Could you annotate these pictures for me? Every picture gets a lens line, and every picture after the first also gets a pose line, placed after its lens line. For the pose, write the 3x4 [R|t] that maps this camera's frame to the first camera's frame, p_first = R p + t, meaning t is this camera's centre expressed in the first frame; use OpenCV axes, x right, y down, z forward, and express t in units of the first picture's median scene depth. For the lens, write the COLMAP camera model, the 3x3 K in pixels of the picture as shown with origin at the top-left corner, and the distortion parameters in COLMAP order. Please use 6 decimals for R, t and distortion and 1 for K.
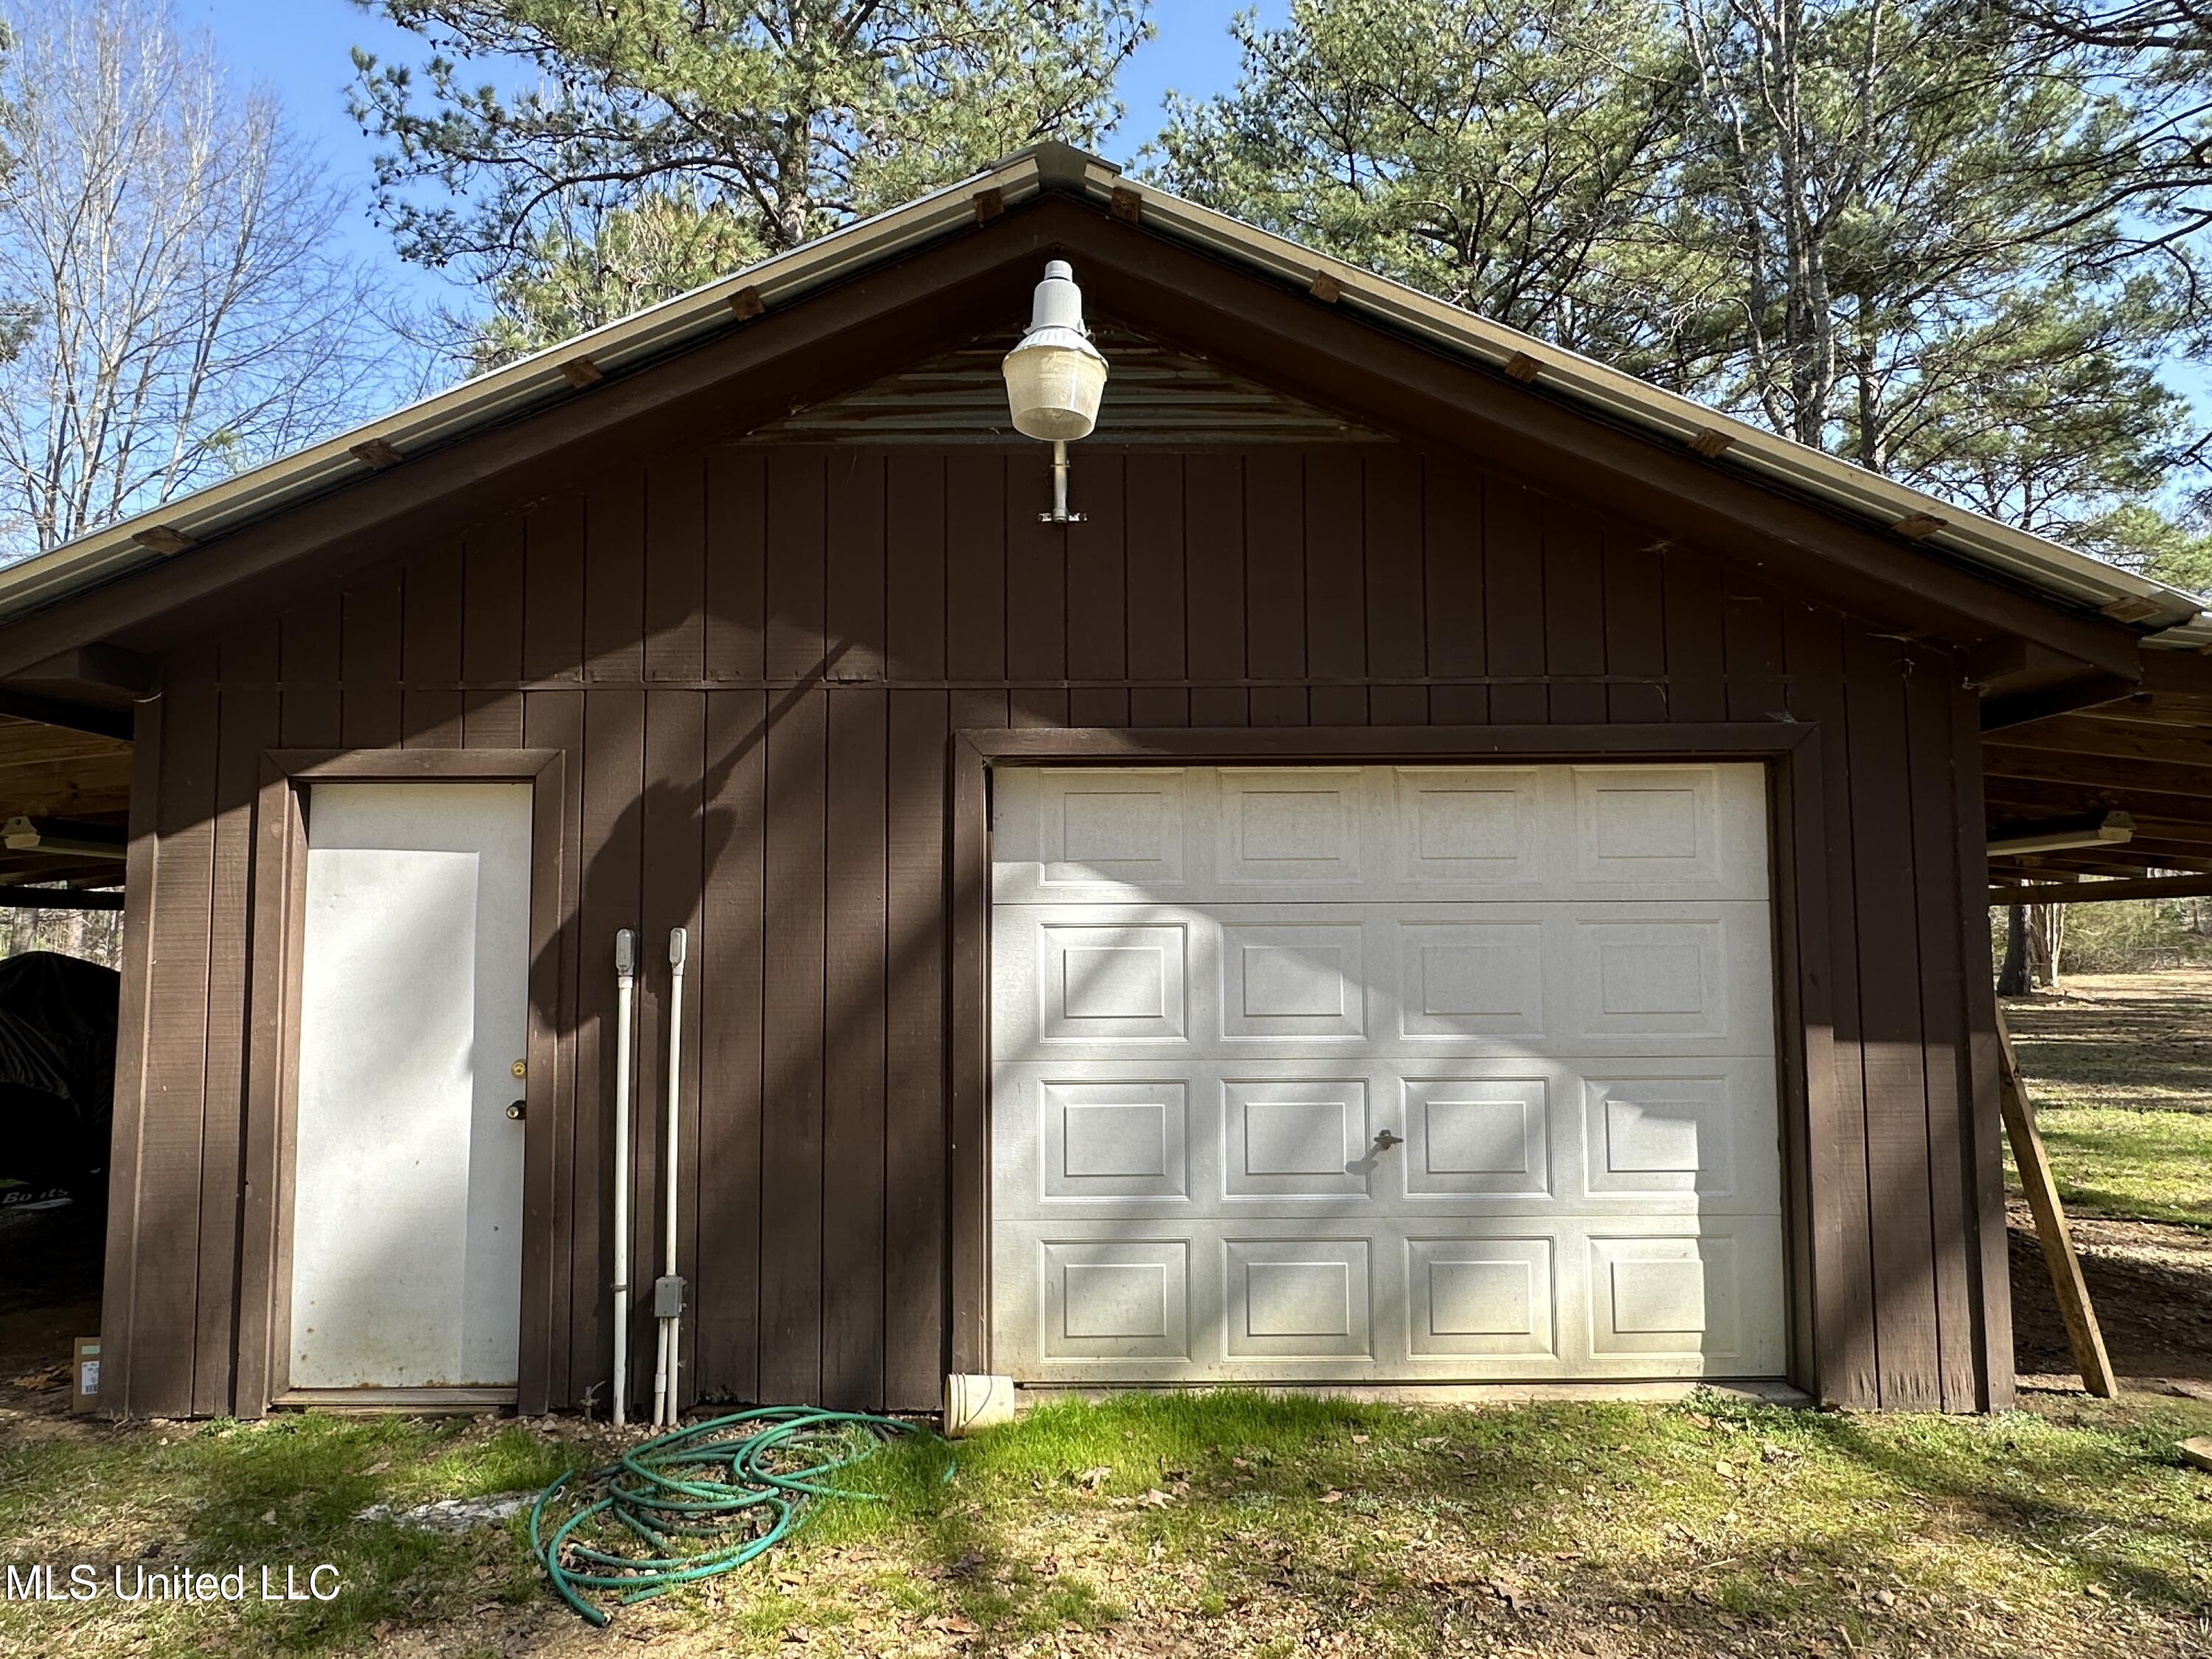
lens RADIAL K [[1359.8, 0, 1101.7], [0, 1359.8, 841.4], [0, 0, 1]] dist [0.004145, -0.000470]
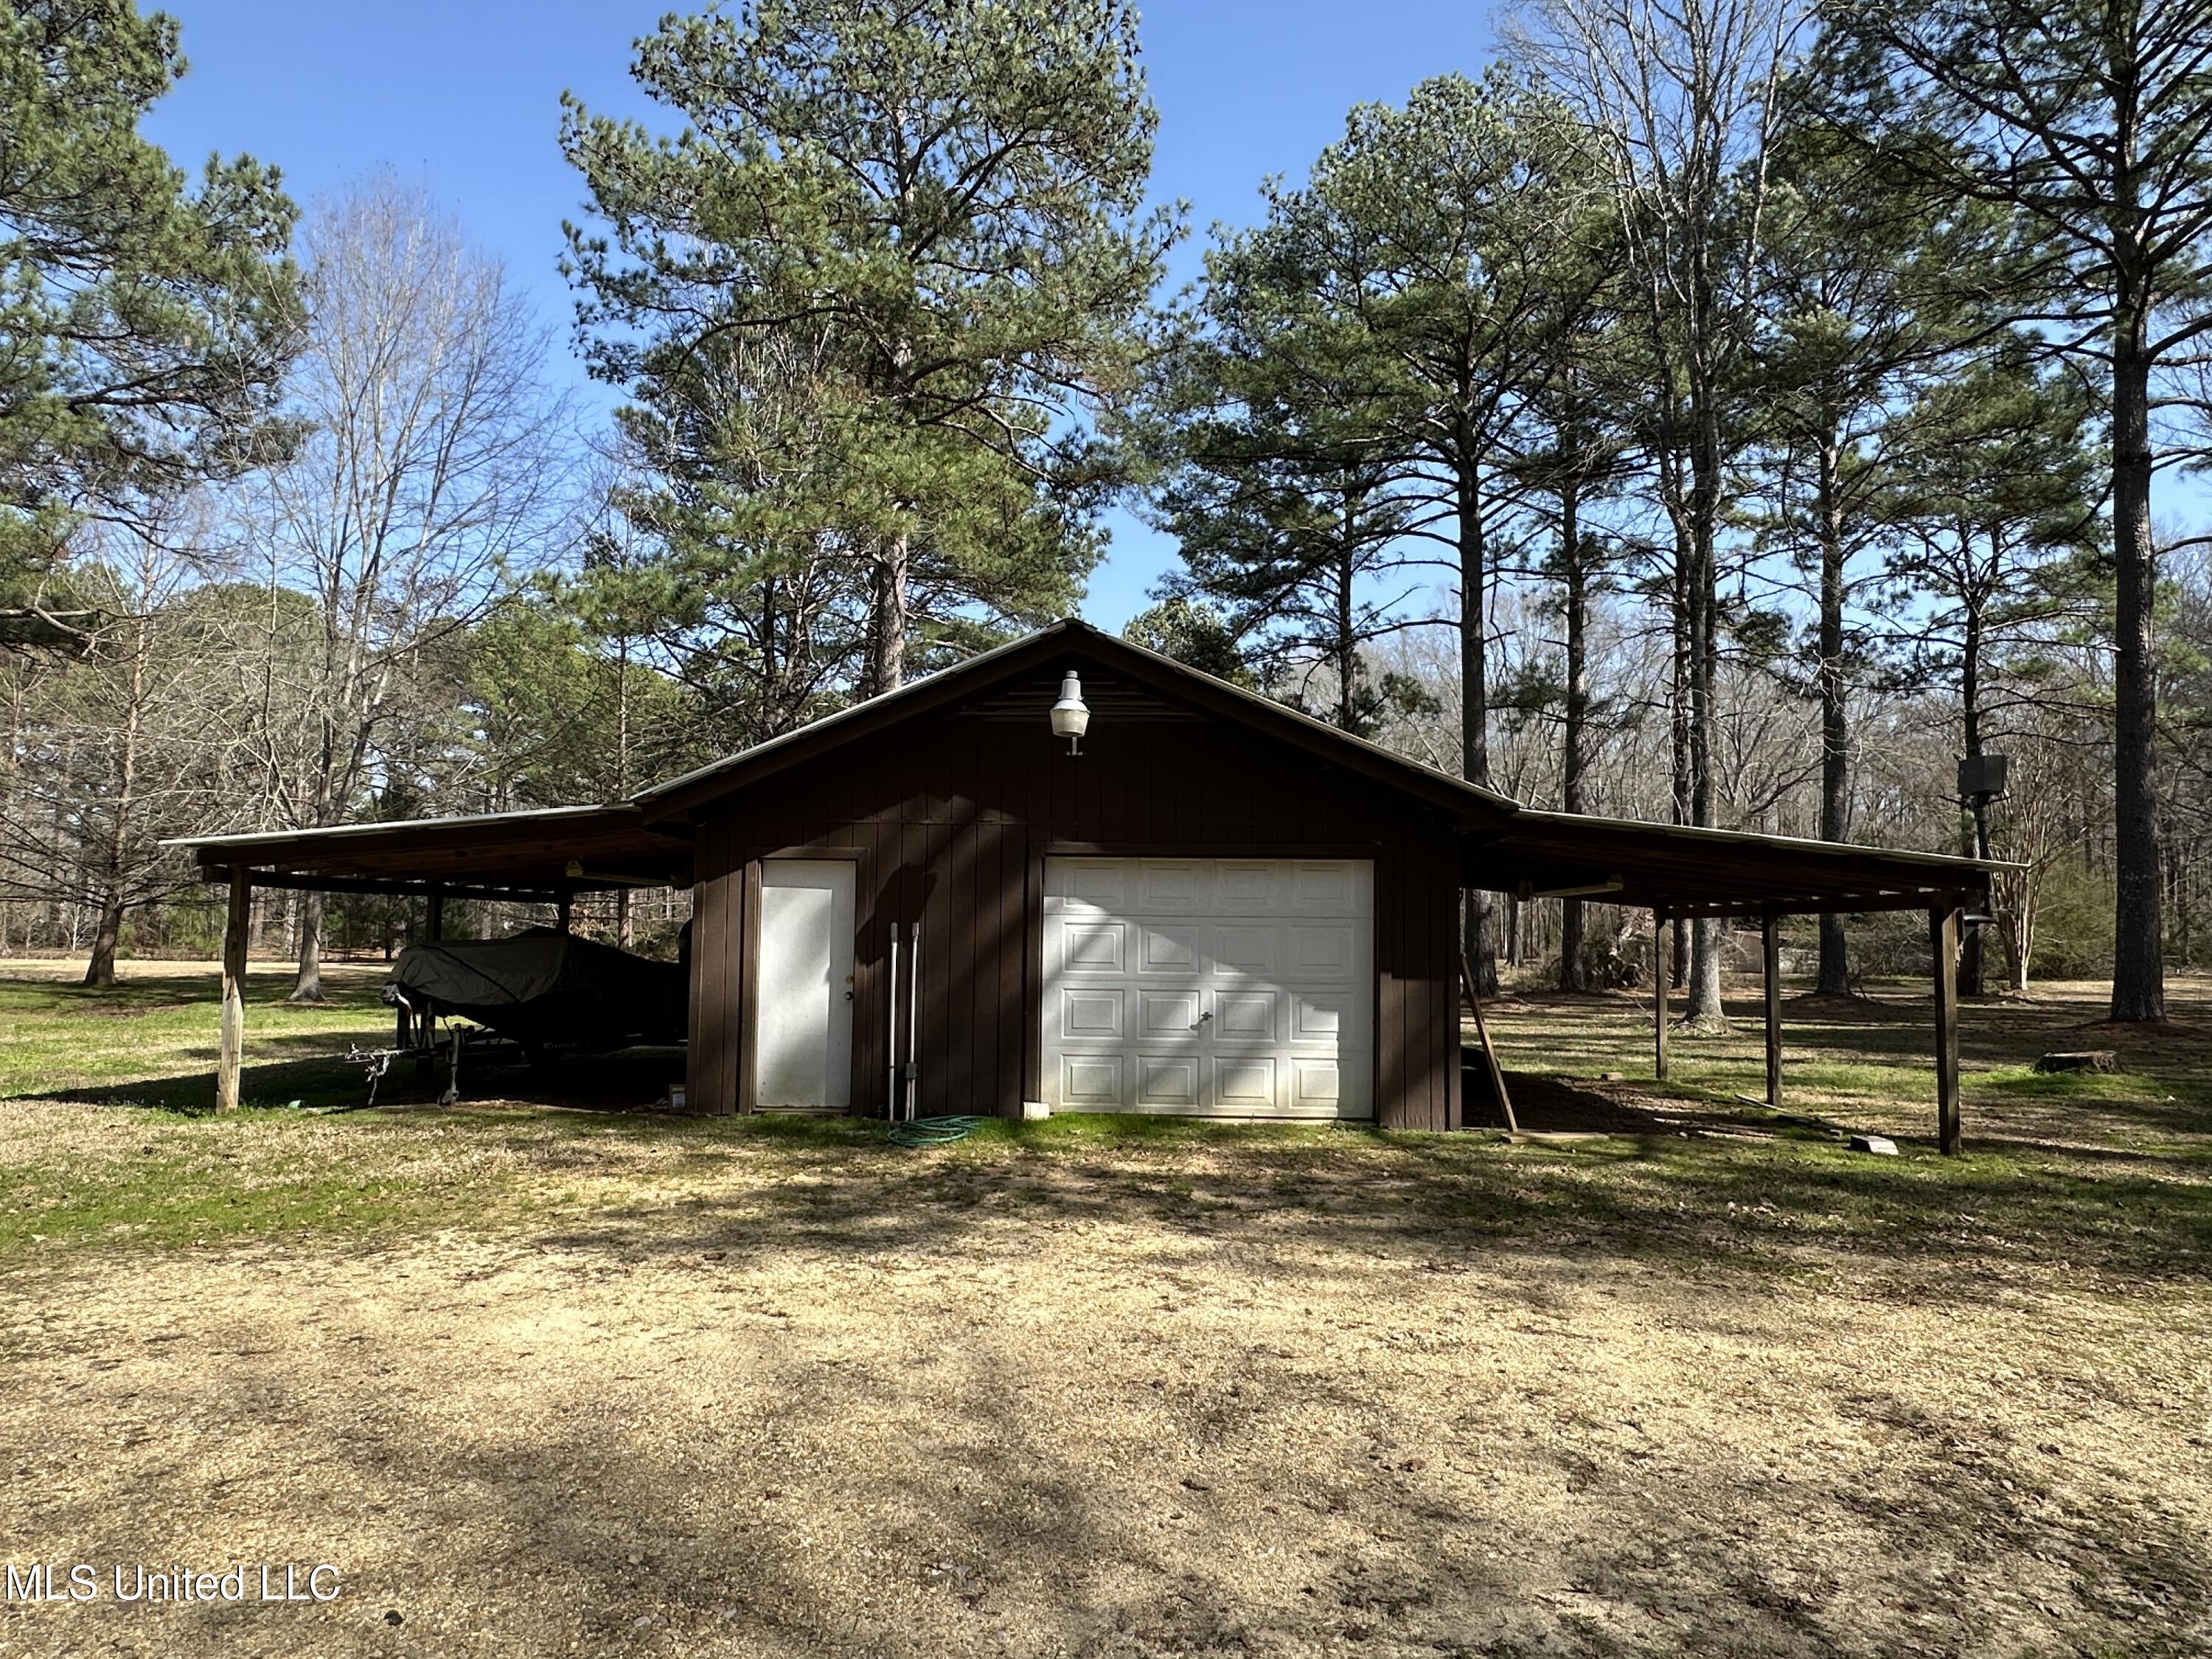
lens RADIAL K [[1359.8, 0, 1101.7], [0, 1359.8, 841.4], [0, 0, 1]] dist [0.004145, -0.000470]
pose [[0.998706, 0.015449, -0.048447, 0.135353], [-0.015133, 0.999862, 0.006885, -0.101127], [0.048546, -0.006143, 0.998802, -1.388836]]
